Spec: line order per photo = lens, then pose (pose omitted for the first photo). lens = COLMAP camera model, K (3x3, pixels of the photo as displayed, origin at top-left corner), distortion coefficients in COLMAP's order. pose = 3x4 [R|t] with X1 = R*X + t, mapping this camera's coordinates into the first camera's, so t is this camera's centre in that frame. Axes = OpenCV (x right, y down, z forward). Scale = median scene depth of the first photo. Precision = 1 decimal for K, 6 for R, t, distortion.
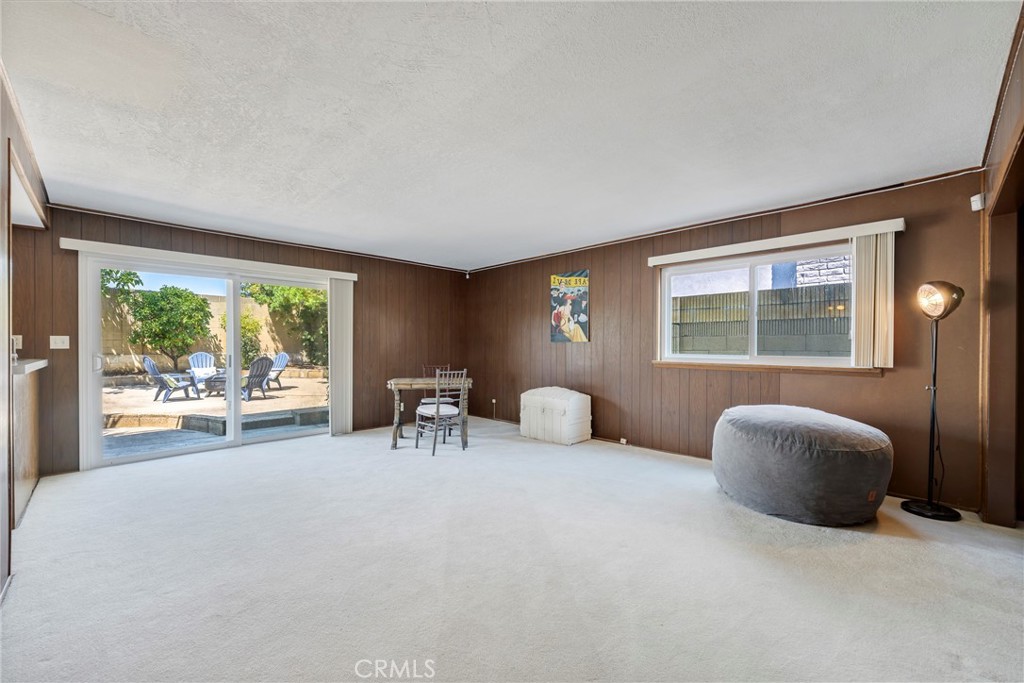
lens RADIAL K [[418.3, 0, 508.0], [0, 418.3, 347.3], [0, 0, 1]] dist [0.002660, -0.000992]
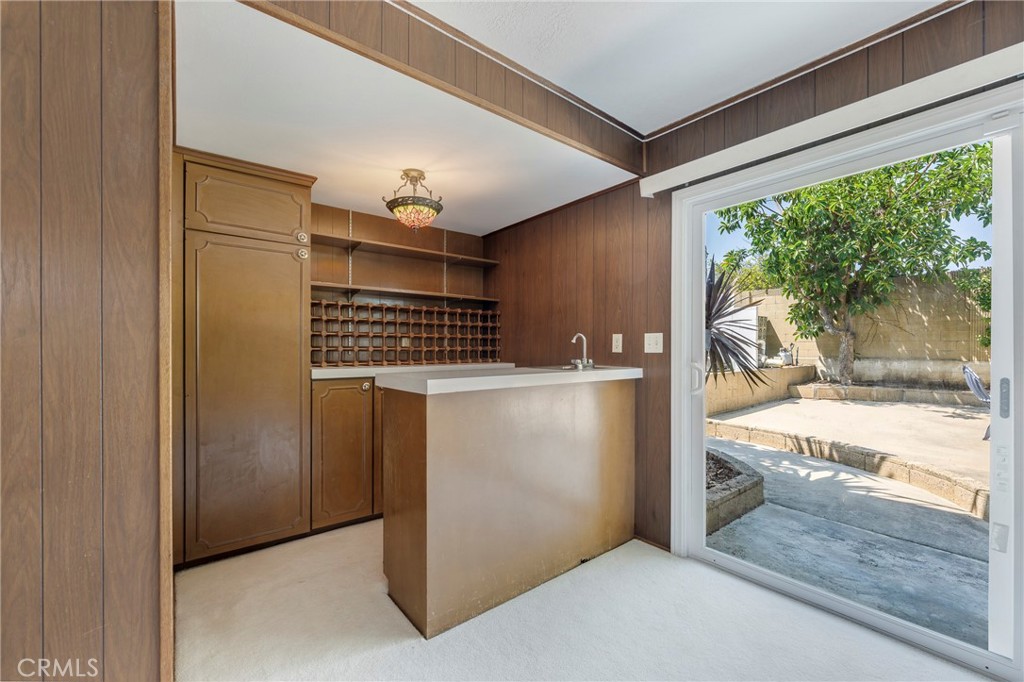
lens RADIAL K [[418.3, 0, 506.4], [0, 418.3, 346.7], [0, 0, 1]] dist [0.002660, -0.000992]
pose [[-0.099070, -0.004287, -0.995071, -0.149007], [-0.005580, 0.999977, -0.003752, -0.000838], [0.995065, 0.005181, -0.099091, 0.315078]]
